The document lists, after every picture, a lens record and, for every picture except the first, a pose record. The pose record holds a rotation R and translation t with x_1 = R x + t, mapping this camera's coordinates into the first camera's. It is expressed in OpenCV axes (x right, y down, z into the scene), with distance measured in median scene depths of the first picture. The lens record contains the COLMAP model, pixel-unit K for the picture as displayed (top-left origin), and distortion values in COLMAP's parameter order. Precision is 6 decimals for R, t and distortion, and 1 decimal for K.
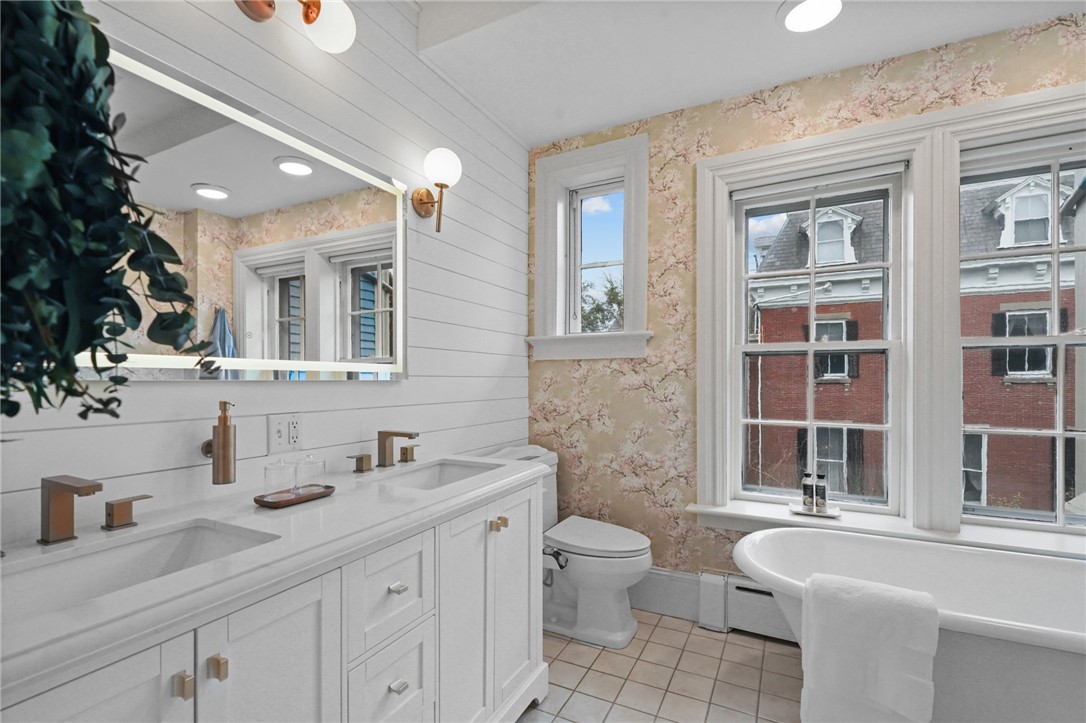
lens RADIAL K [[492.1, 0, 542.5], [0, 492.1, 381.5], [0, 0, 1]] dist [-0.002738, -0.001927]
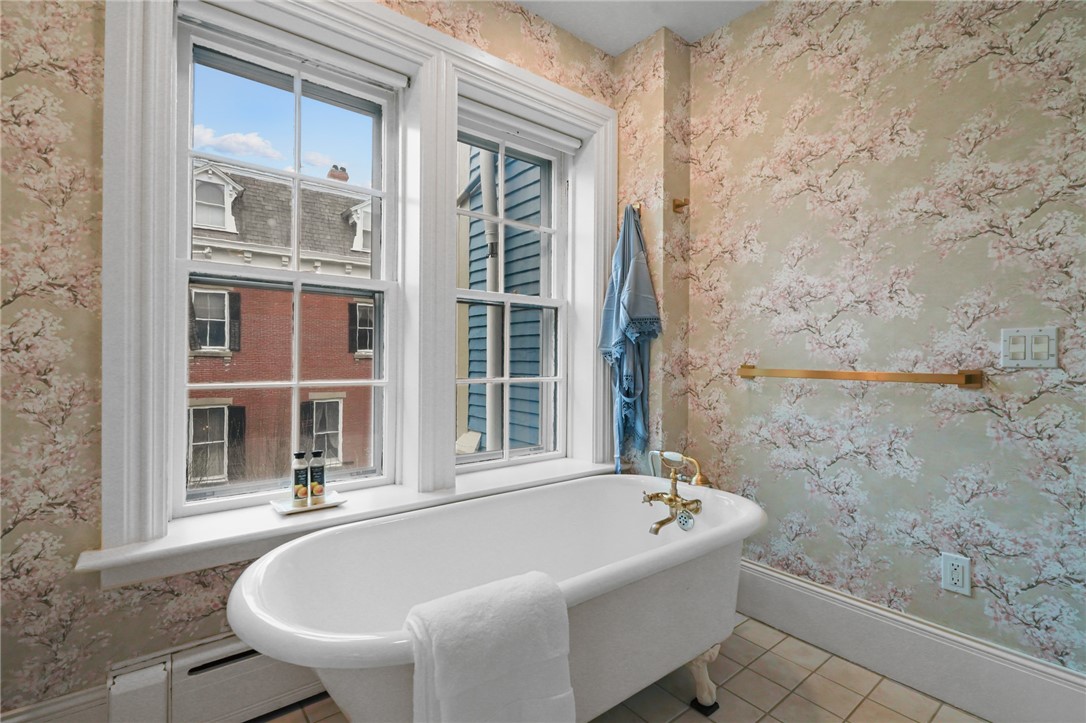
lens RADIAL K [[492.1, 0, 543.1], [0, 492.1, 357.6], [0, 0, 1]] dist [-0.002738, -0.001927]
pose [[0.413776, 0.004451, 0.910368, 0.038568], [-0.002532, 0.999990, -0.003738, 0.049484], [-0.910375, -0.000759, 0.413783, 0.370501]]
